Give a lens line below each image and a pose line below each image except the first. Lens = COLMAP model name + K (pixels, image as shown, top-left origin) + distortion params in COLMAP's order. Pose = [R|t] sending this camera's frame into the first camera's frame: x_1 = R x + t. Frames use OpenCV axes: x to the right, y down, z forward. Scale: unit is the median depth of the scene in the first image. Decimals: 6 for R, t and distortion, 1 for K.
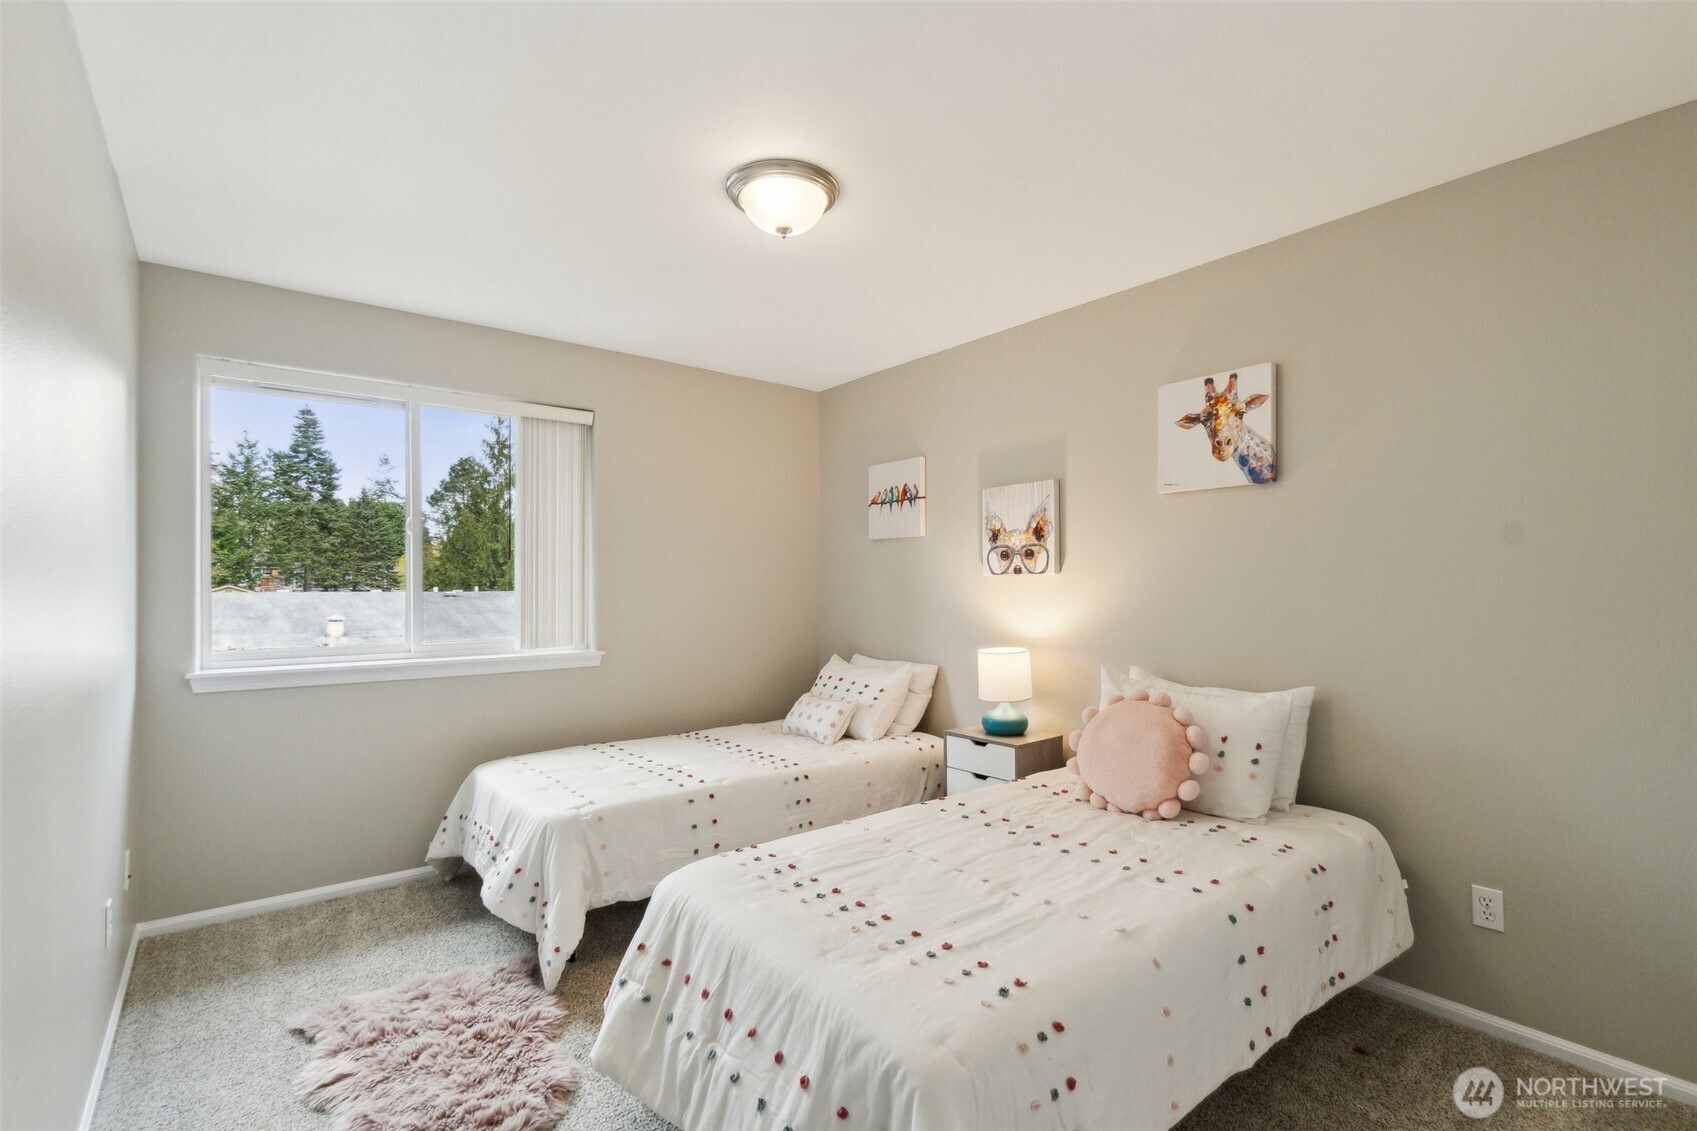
lens RADIAL K [[750.9, 0, 835.9], [0, 750.9, 583.0], [0, 0, 1]] dist [-0.000252, -0.000024]
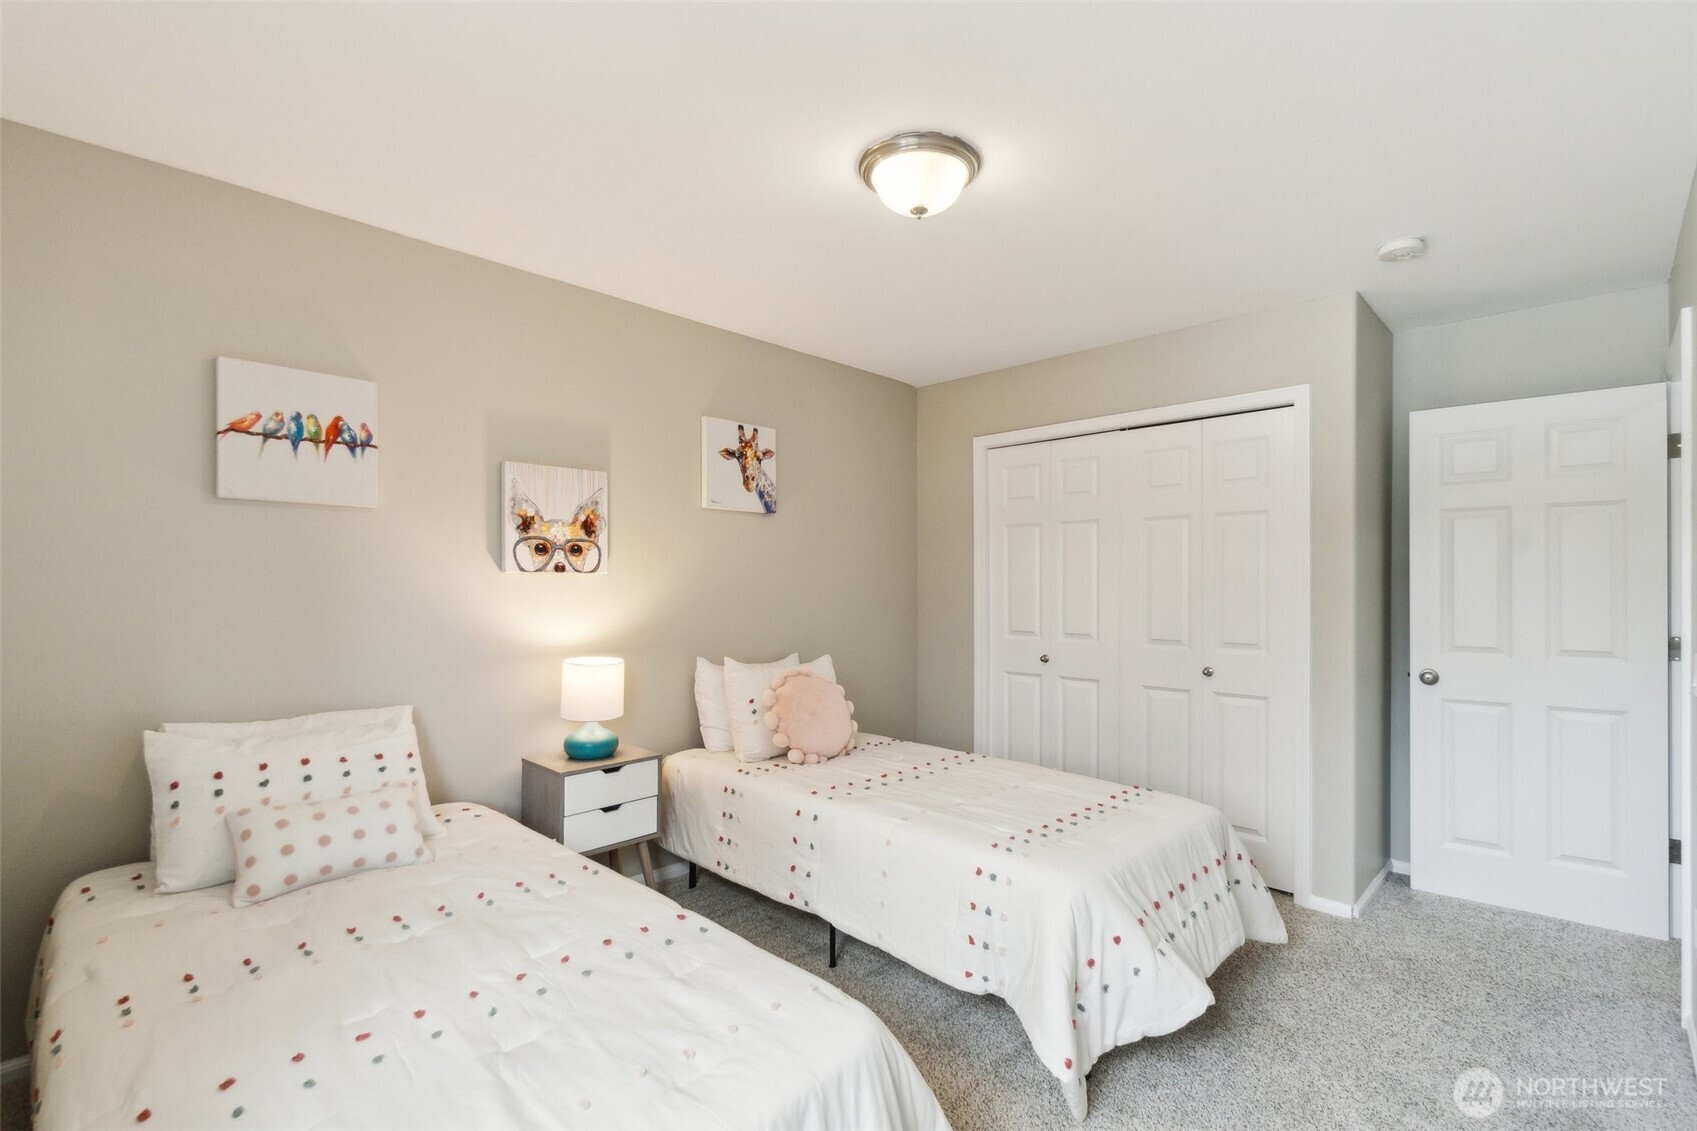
lens RADIAL K [[750.9, 0, 835.9], [0, 750.9, 583.0], [0, 0, 1]] dist [-0.000252, -0.000024]
pose [[-0.099952, 0.002418, 0.994989, -0.654653], [-0.008294, 0.999960, -0.003263, 0.000473], [-0.994958, -0.008578, -0.099928, 0.790439]]
